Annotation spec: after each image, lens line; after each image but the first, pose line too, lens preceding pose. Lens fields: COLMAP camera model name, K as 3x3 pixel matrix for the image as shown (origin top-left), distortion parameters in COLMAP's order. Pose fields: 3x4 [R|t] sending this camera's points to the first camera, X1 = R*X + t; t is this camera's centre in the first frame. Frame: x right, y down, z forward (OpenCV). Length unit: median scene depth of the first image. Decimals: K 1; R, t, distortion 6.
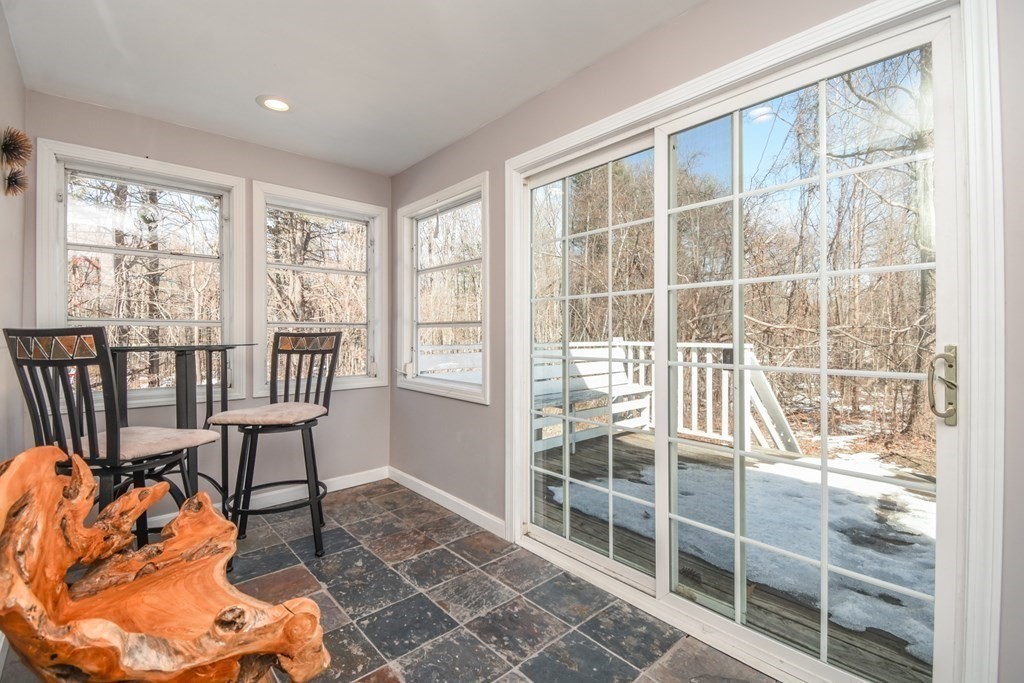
lens RADIAL K [[476.7, 0, 500.3], [0, 476.7, 336.2], [0, 0, 1]] dist [0.034070, -0.031665]
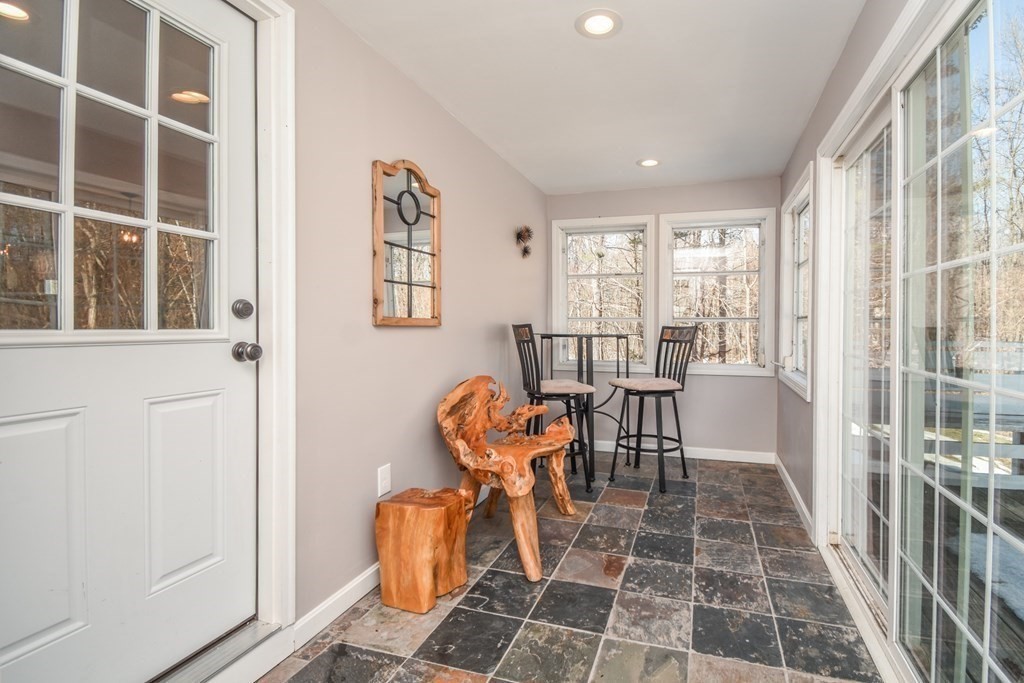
lens RADIAL K [[449.4, 0, 514.4], [0, 449.4, 334.0], [0, 0, 1]] dist [0.025328, -0.024285]
pose [[0.472768, 0.021657, -0.880921, 0.542165], [-0.006898, 0.999758, 0.020876, -0.010974], [0.881160, -0.003793, 0.472803, 0.037765]]
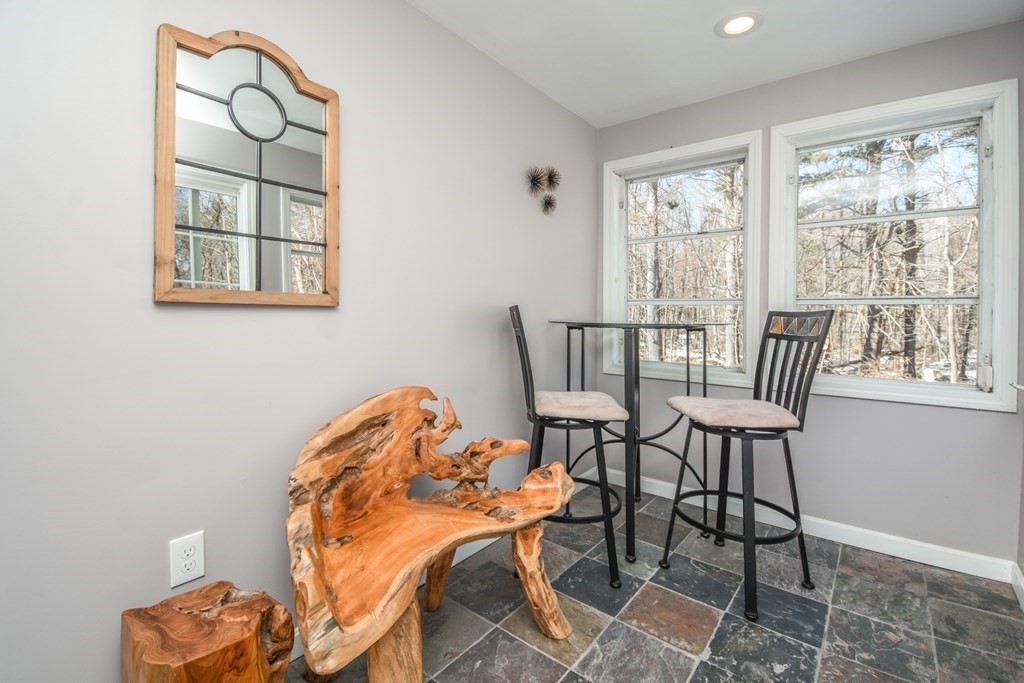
lens RADIAL K [[449.0, 0, 486.7], [0, 449.0, 319.0], [0, 0, 1]] dist [0.024722, -0.017876]
pose [[0.169942, 0.019524, -0.985261, 0.224502], [-0.013630, 0.999755, 0.017460, -0.002153], [0.985360, 0.010462, 0.170166, 0.493772]]
